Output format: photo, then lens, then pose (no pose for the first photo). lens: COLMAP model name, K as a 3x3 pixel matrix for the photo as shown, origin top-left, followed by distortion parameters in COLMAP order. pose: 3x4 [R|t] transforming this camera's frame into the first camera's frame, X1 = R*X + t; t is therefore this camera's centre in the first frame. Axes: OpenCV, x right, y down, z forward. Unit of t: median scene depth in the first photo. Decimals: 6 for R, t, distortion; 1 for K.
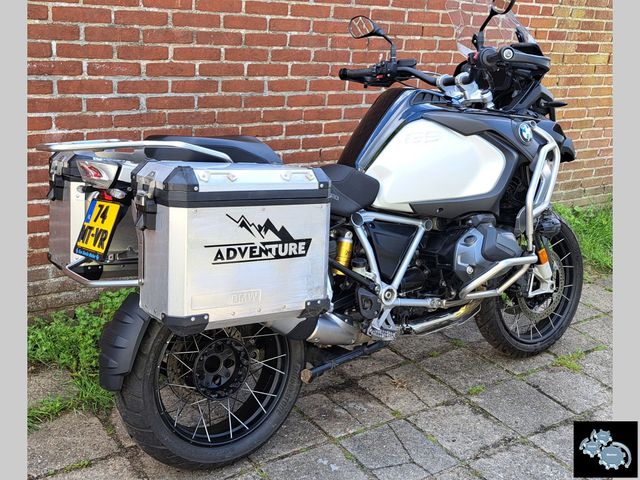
lens RADIAL K [[774.2, 0, 353.3], [0, 774.2, 225.3], [0, 0, 1]] dist [0.133974, -0.244267]
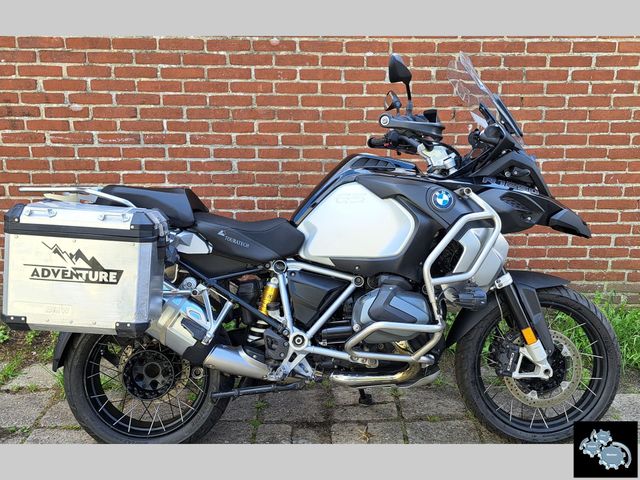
lens RADIAL K [[684.9, 0, 349.7], [0, 684.9, 219.3], [0, 0, 1]] dist [0.135222, -0.234263]
pose [[0.812417, 0.060290, -0.579951, 0.582579], [-0.115176, 0.991635, -0.058255, -0.026954], [0.571588, 0.114123, 0.812566, 0.215703]]
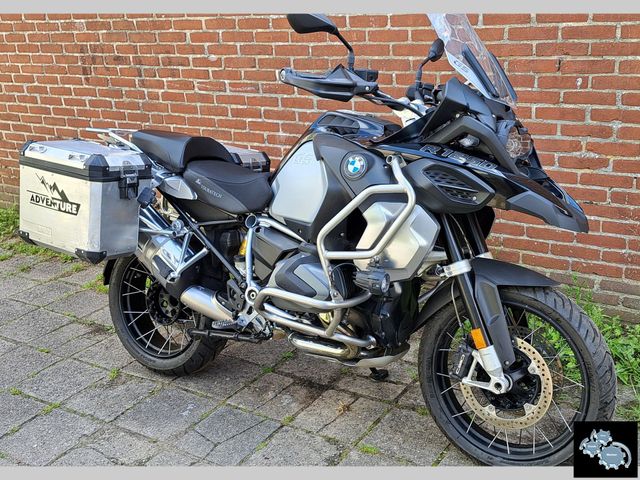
lens RADIAL K [[728.7, 0, 352.7], [0, 728.7, 224.7], [0, 0, 1]] dist [0.118786, -0.196665]
pose [[0.358952, 0.181049, -0.915628, 0.911384], [-0.210927, 0.971363, 0.109380, -0.132642], [0.909210, 0.153868, 0.386861, 0.640609]]
